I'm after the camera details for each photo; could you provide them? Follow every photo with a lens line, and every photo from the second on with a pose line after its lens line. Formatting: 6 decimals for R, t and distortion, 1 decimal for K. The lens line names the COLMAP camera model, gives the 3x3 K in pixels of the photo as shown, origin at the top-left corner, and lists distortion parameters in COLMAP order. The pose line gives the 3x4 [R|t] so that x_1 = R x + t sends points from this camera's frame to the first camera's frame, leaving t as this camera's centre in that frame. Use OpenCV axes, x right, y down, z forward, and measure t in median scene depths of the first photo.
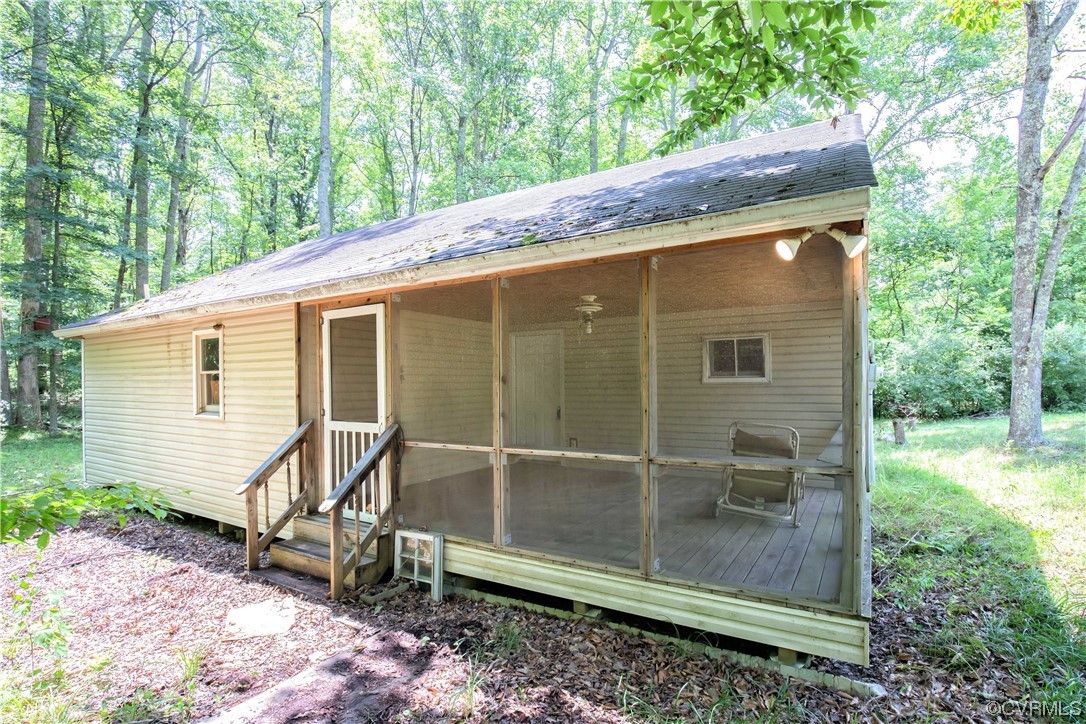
lens RADIAL K [[521.3, 0, 555.4], [0, 521.3, 380.7], [0, 0, 1]] dist [-0.031910, 0.002160]
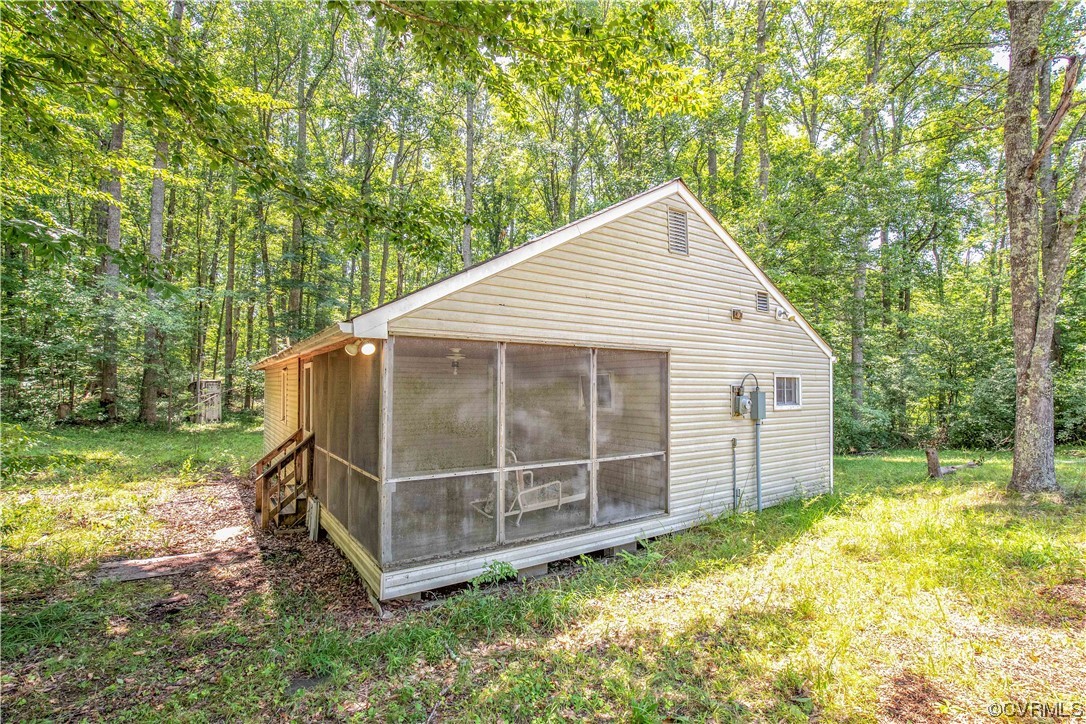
lens RADIAL K [[505.3, 0, 548.3], [0, 505.3, 365.8], [0, 0, 1]] dist [-0.034324, 0.003468]
pose [[0.907112, -0.006321, -0.420843, 1.030939], [-0.008322, 0.999422, -0.032949, -0.086237], [0.420808, 0.033391, 0.906535, -0.155628]]
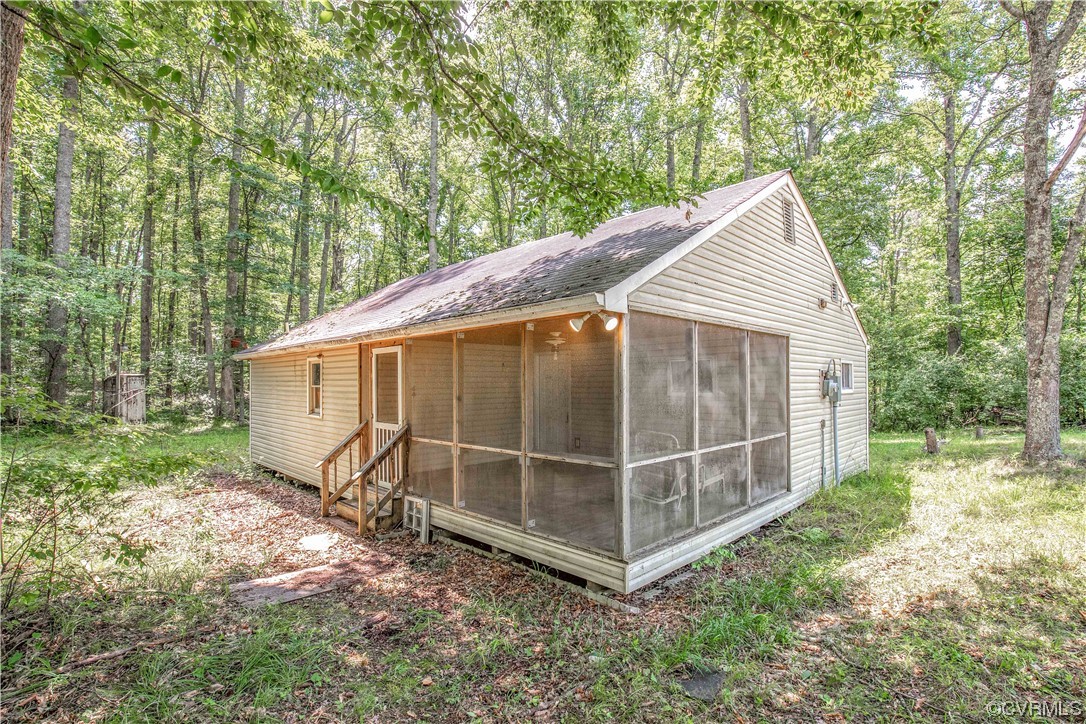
lens RADIAL K [[505.3, 0, 548.8], [0, 505.3, 367.5], [0, 0, 1]] dist [-0.034324, 0.003468]
pose [[0.969374, -0.003910, -0.245556, 0.436388], [-0.001877, 0.999726, -0.023330, -0.049805], [0.245580, 0.023077, 0.969102, -0.311952]]
